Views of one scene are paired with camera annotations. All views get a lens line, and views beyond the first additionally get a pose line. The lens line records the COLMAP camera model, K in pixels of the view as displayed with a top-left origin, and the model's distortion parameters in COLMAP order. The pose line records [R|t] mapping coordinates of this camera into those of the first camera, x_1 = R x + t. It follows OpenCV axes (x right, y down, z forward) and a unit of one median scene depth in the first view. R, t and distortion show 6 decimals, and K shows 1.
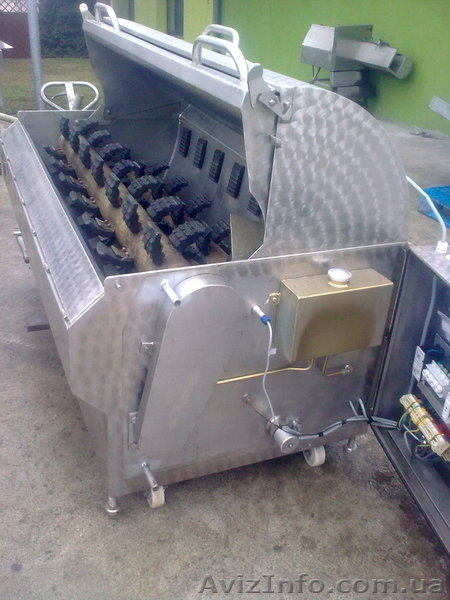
lens RADIAL K [[619.6, 0, 226.7], [0, 619.6, 311.4], [0, 0, 1]] dist [-0.194693, 0.436642]
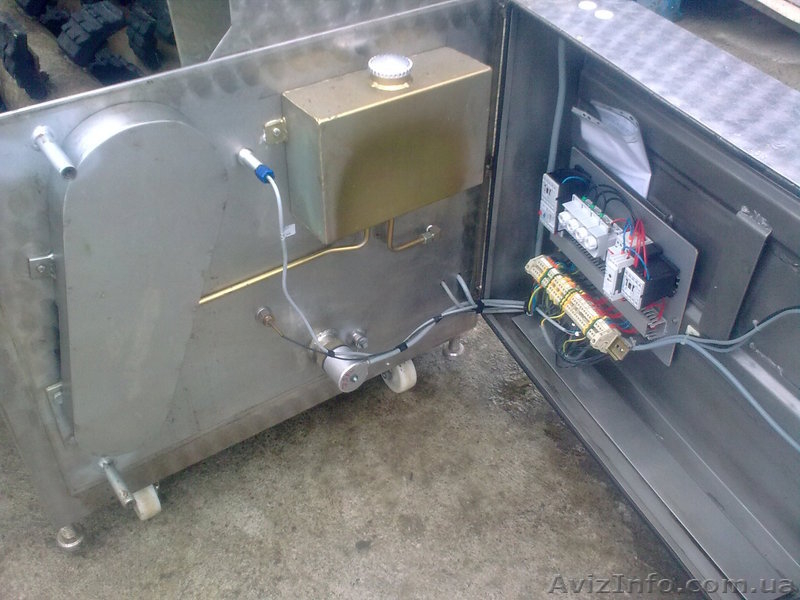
lens RADIAL K [[860.8, 0, 400.0], [0, 860.8, 300.0], [0, 0, 1]] dist [-0.024834, 0.008309]
pose [[0.973730, -0.179408, 0.140222, 0.044663], [0.150281, 0.968982, 0.196188, -0.007101], [-0.171070, -0.169961, 0.970489, 0.213602]]
